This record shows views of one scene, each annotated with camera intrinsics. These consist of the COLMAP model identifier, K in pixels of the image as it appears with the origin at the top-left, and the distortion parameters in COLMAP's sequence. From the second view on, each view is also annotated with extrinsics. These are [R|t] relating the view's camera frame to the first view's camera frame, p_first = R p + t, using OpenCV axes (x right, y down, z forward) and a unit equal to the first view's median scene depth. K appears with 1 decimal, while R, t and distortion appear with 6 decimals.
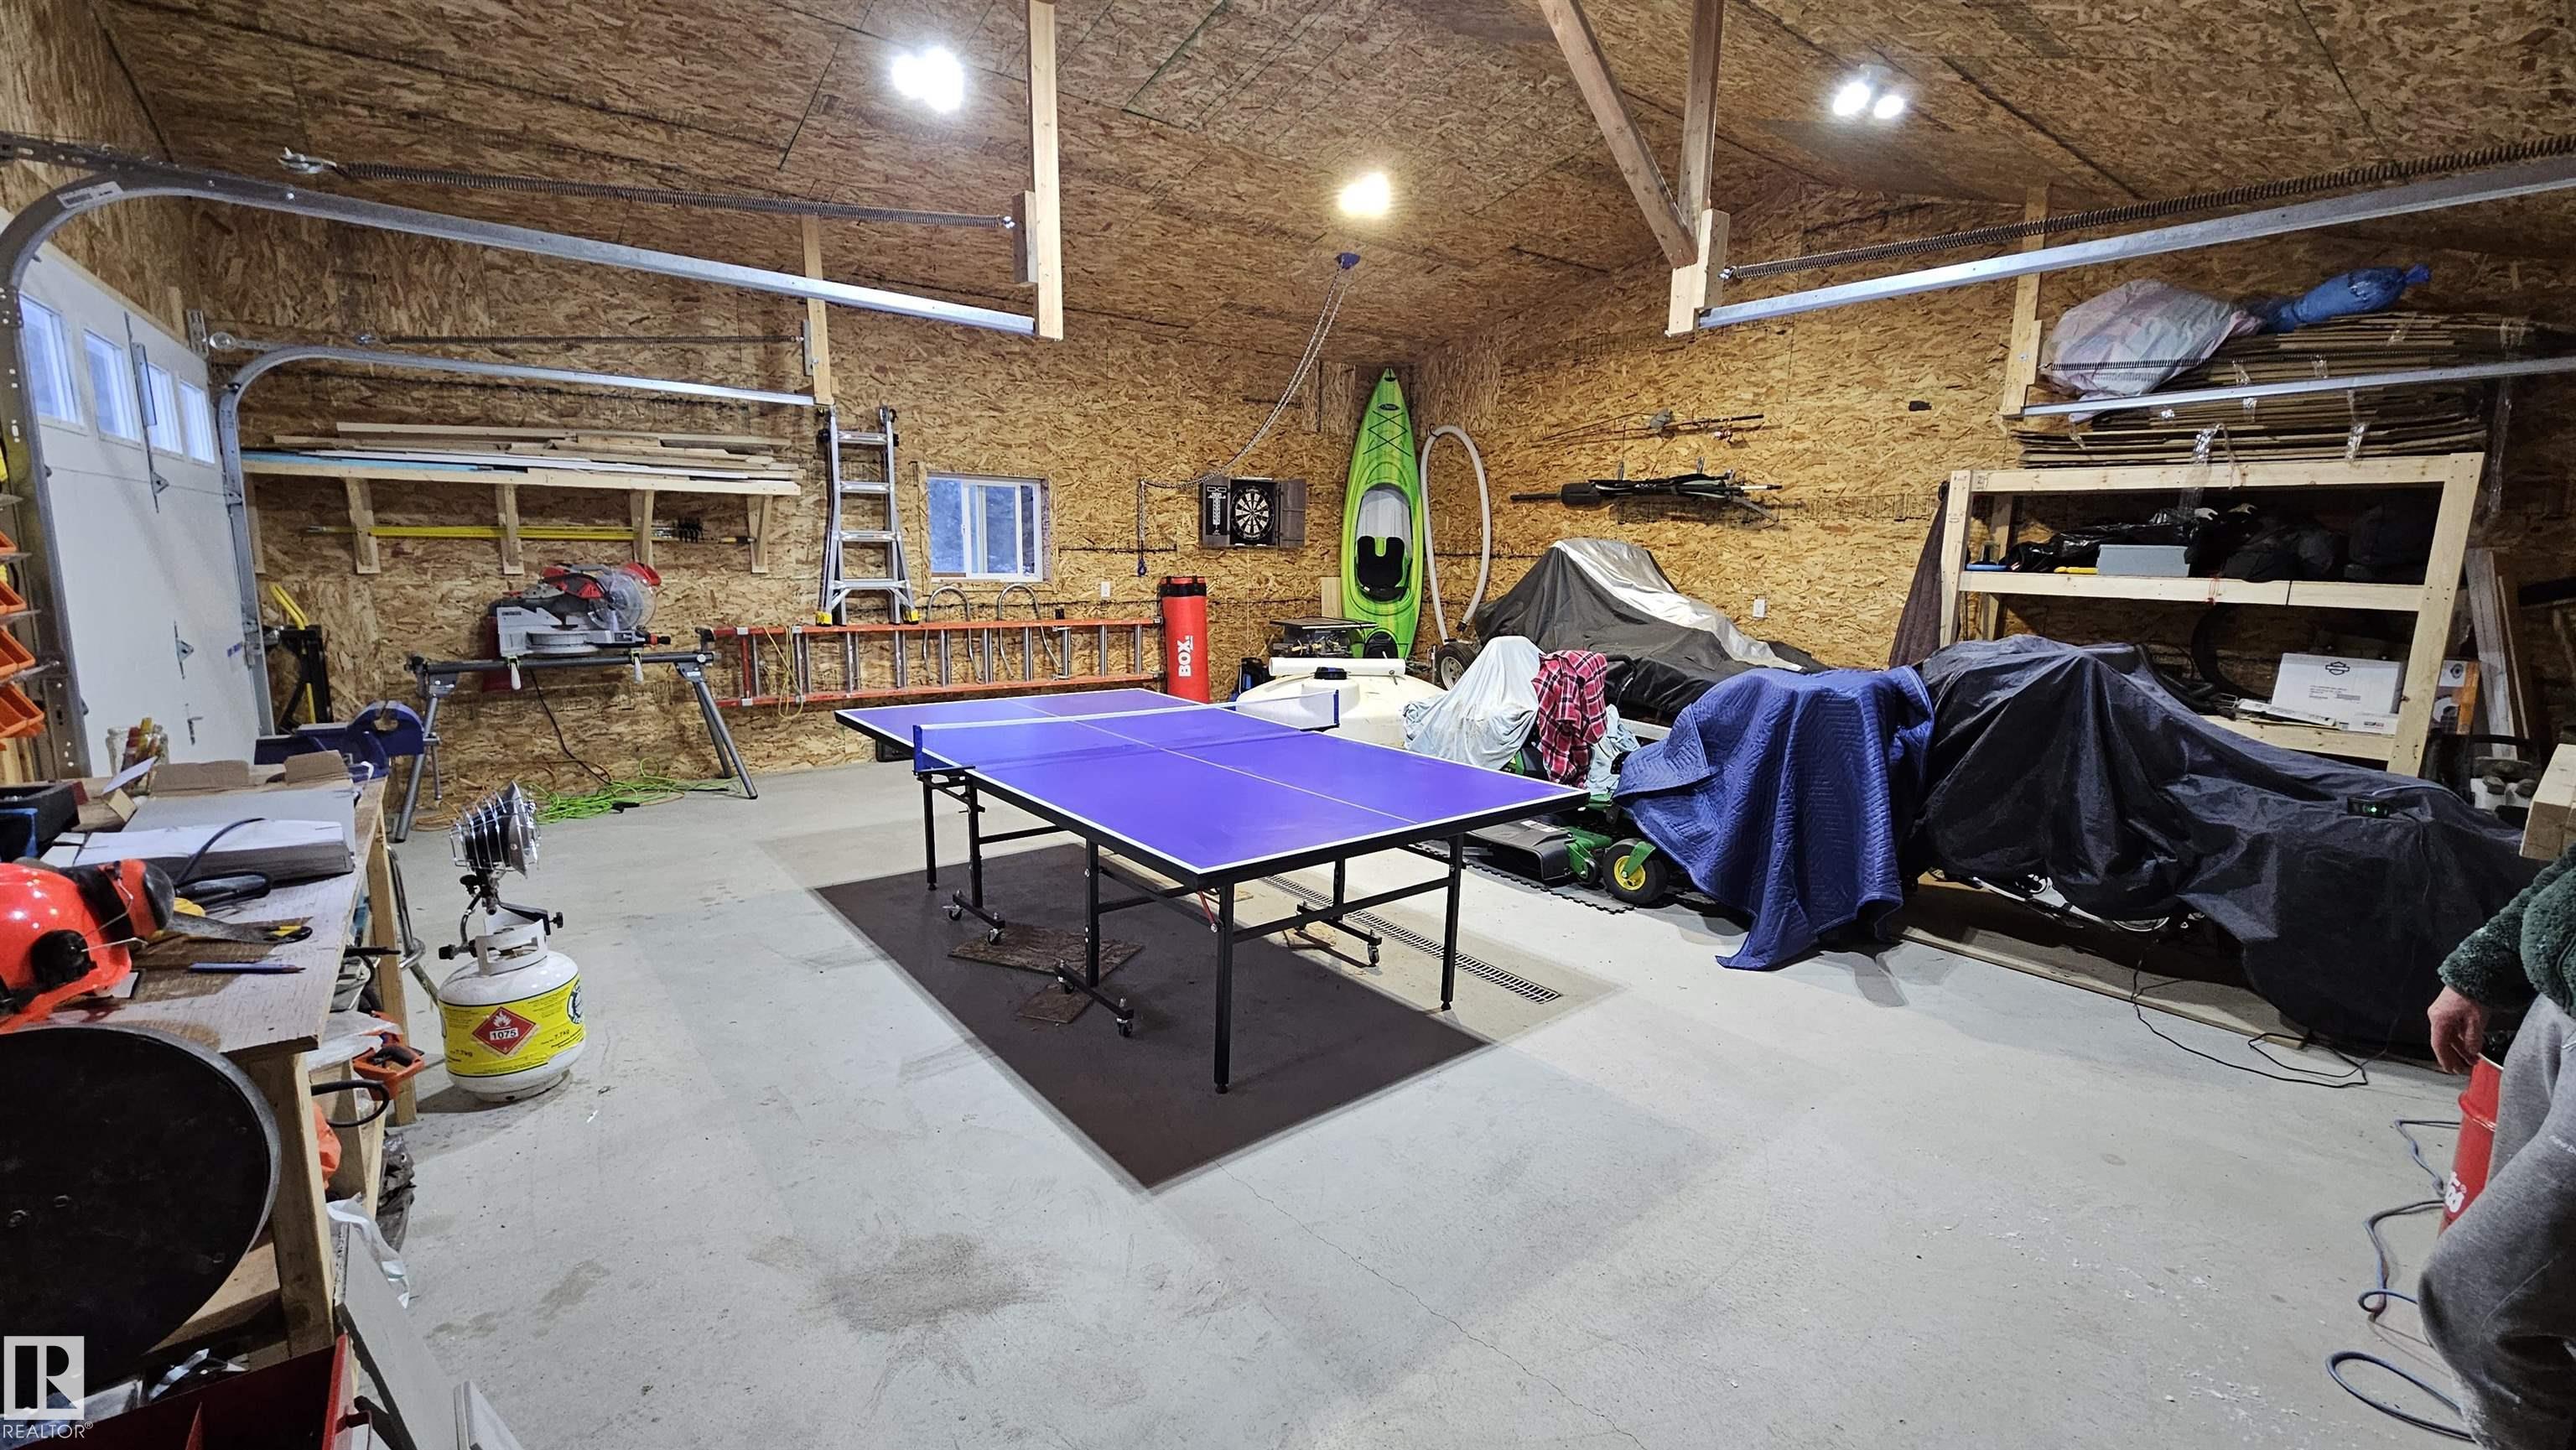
lens RADIAL K [[1048.9, 0, 1279.4], [0, 1048.9, 724.3], [0, 0, 1]] dist [0.000970, -0.000119]
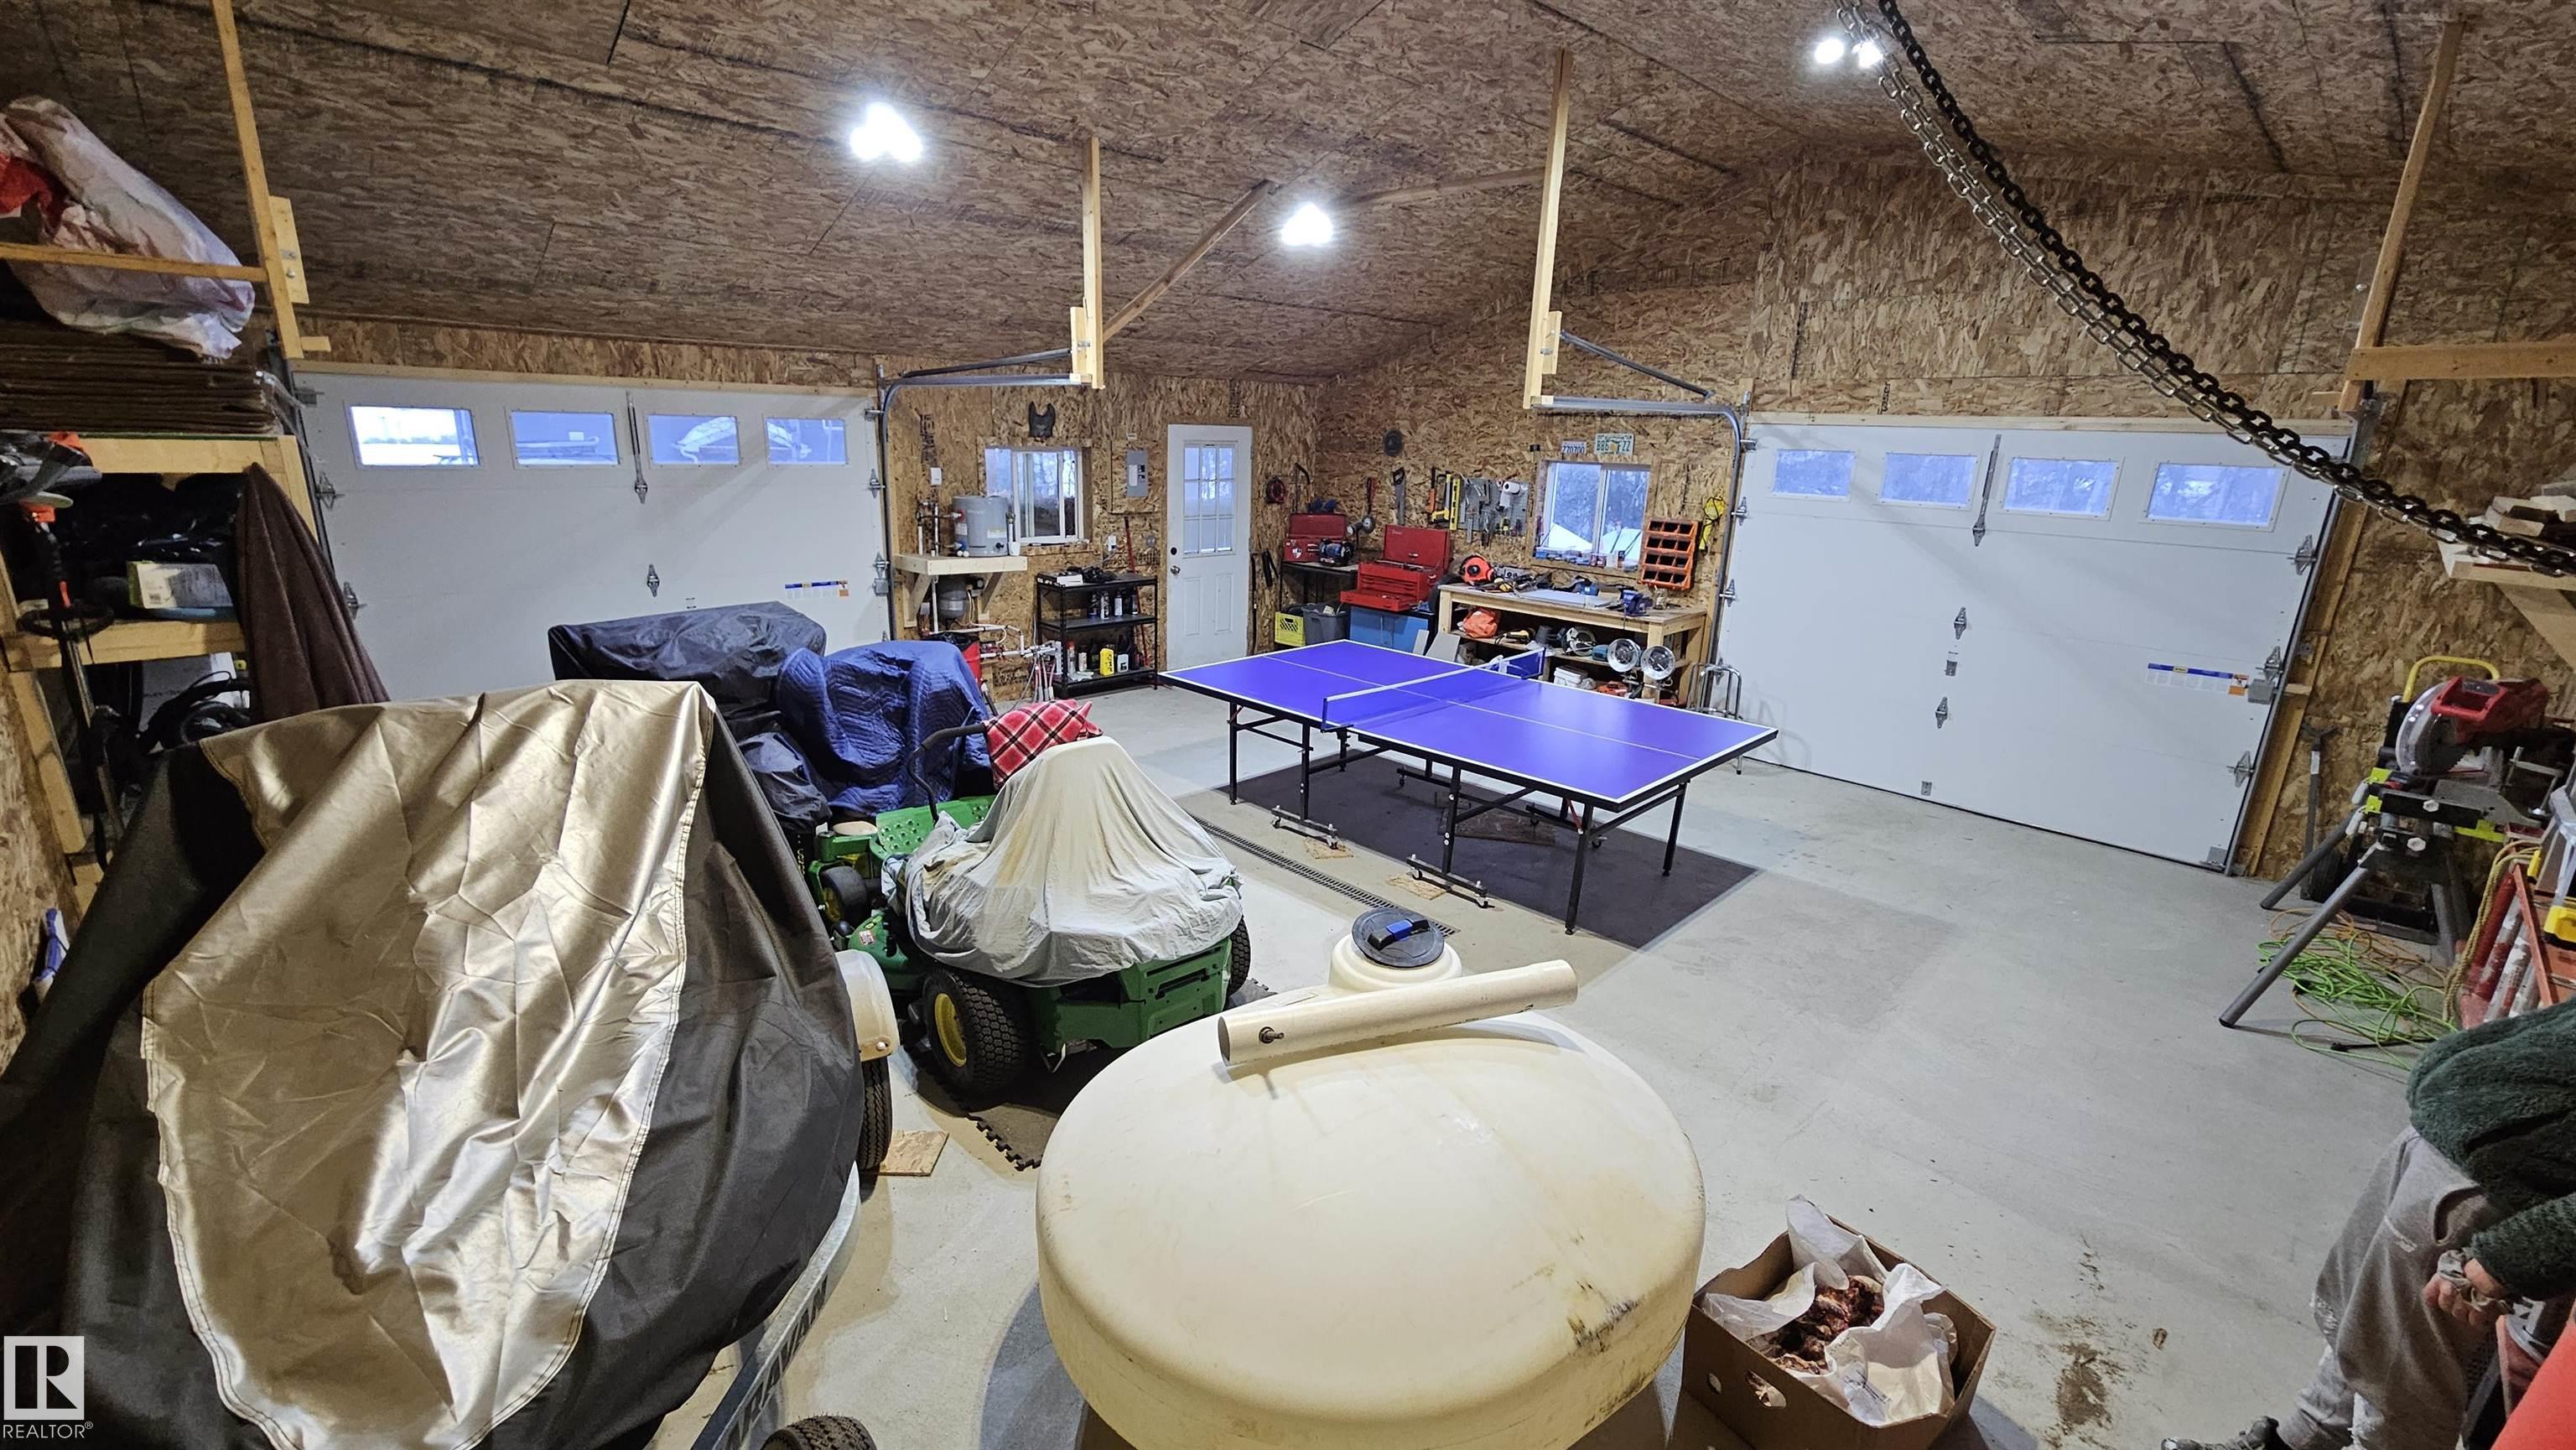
lens RADIAL K [[1048.9, 0, 1279.4], [0, 1048.9, 724.3], [0, 0, 1]] dist [0.000970, -0.000119]
pose [[-0.994650, -0.021663, -0.101008, 0.144492], [-0.062940, 0.902416, 0.426245, -0.323006], [0.081918, 0.430322, -0.898951, 1.391627]]
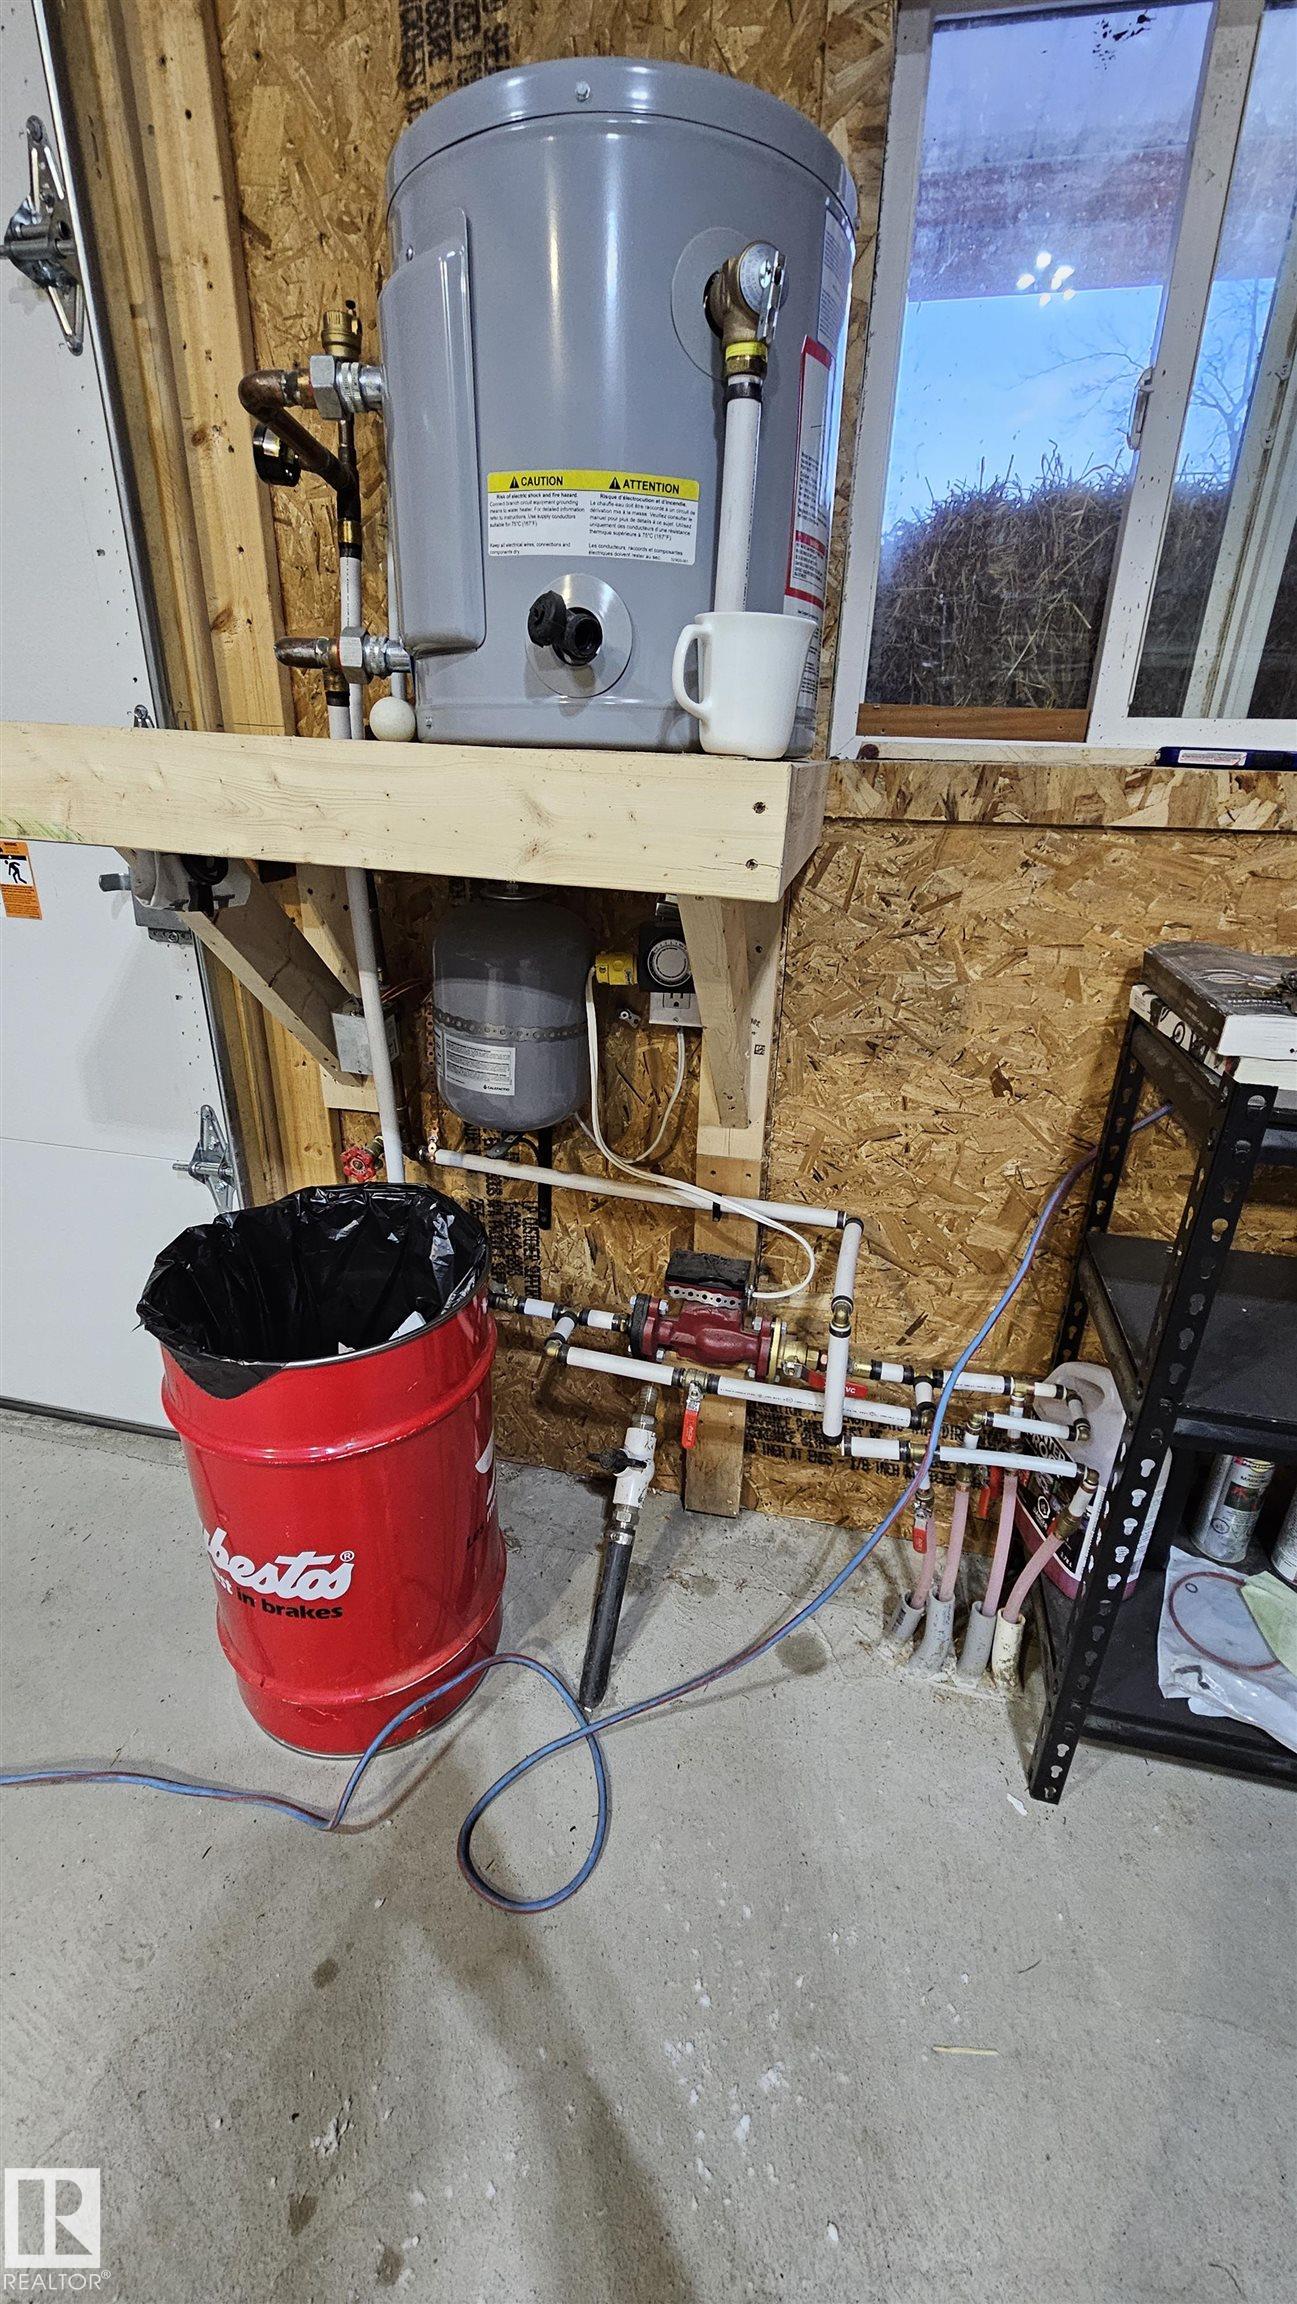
lens RADIAL K [[938.1, 0, 648.5], [0, 938.1, 1152.0], [0, 0, 1]] dist [0.000970, -0.000119]
pose [[-0.631969, -0.345526, 0.693705, 0.235864], [0.090997, 0.855836, 0.509180, 0.002514], [-0.769633, 0.384911, -0.509420, 0.333229]]
